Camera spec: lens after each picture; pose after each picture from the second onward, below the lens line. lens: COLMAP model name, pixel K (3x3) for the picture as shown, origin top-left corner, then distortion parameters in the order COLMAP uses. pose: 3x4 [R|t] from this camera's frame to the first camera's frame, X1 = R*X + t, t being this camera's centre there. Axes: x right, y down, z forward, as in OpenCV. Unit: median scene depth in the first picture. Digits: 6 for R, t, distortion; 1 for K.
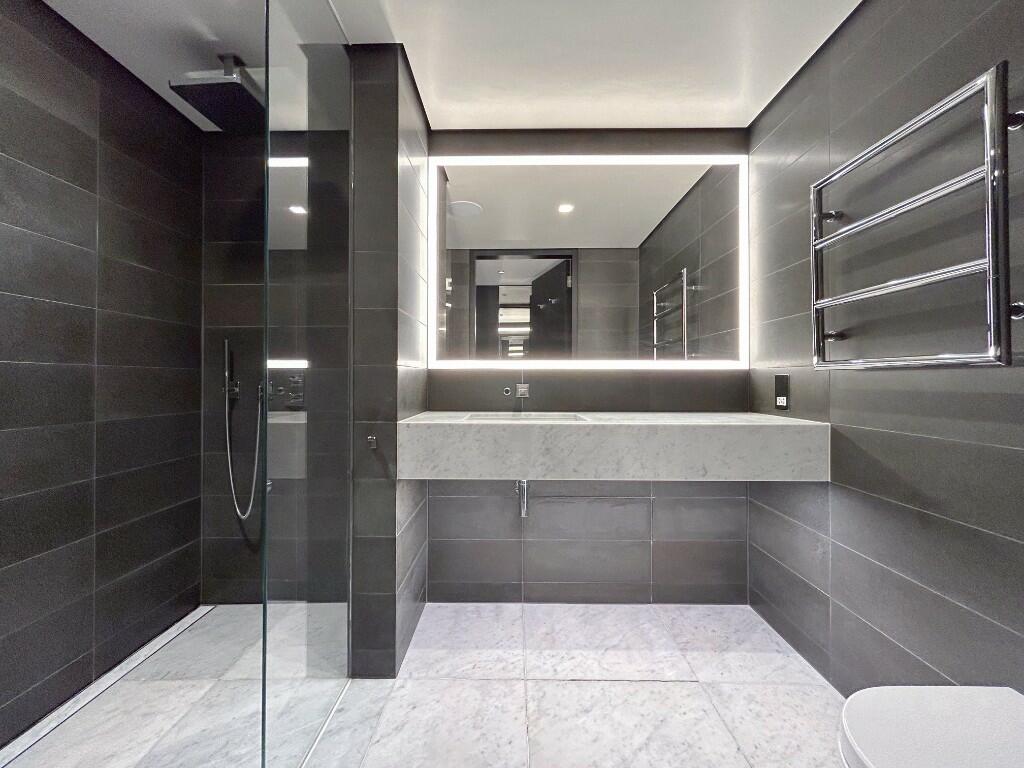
lens RADIAL K [[427.6, 0, 512.0], [0, 427.6, 384.0], [0, 0, 1]] dist [0.001443, 0.000673]
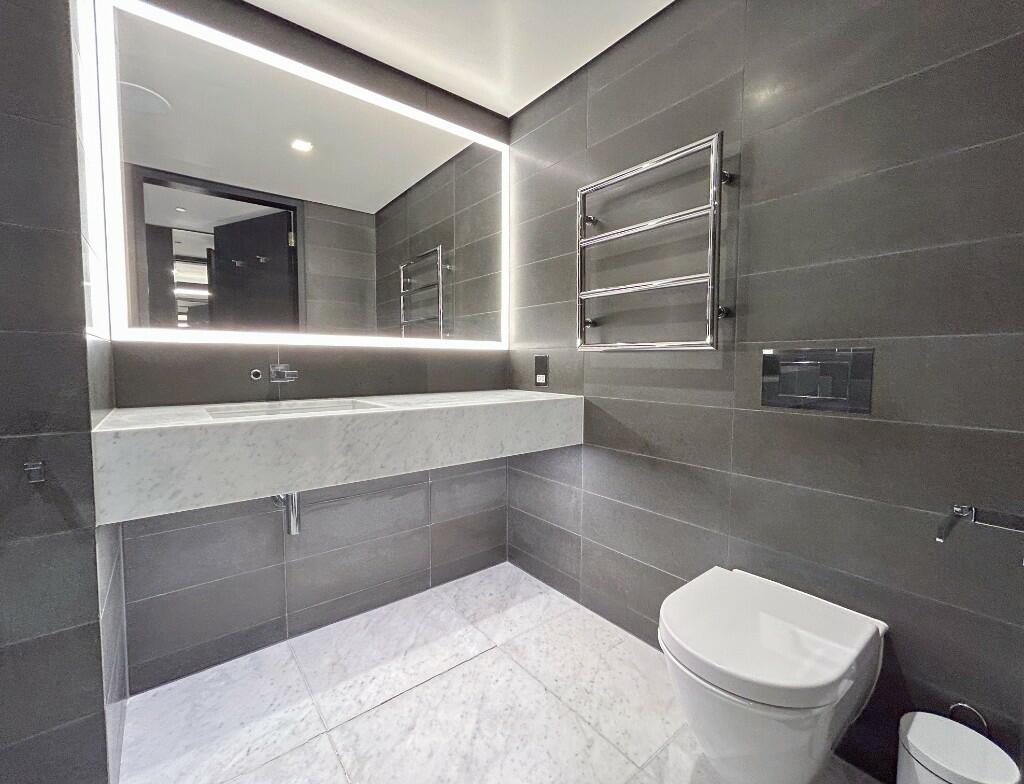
lens RADIAL K [[437.6, 0, 512.0], [0, 437.6, 392.0], [0, 0, 1]] dist [0.001072, 0.000565]
pose [[0.777247, -0.044352, 0.627630, -0.176030], [0.004040, 0.997844, 0.065509, -0.000607], [-0.629182, -0.048381, 0.775750, 0.159628]]
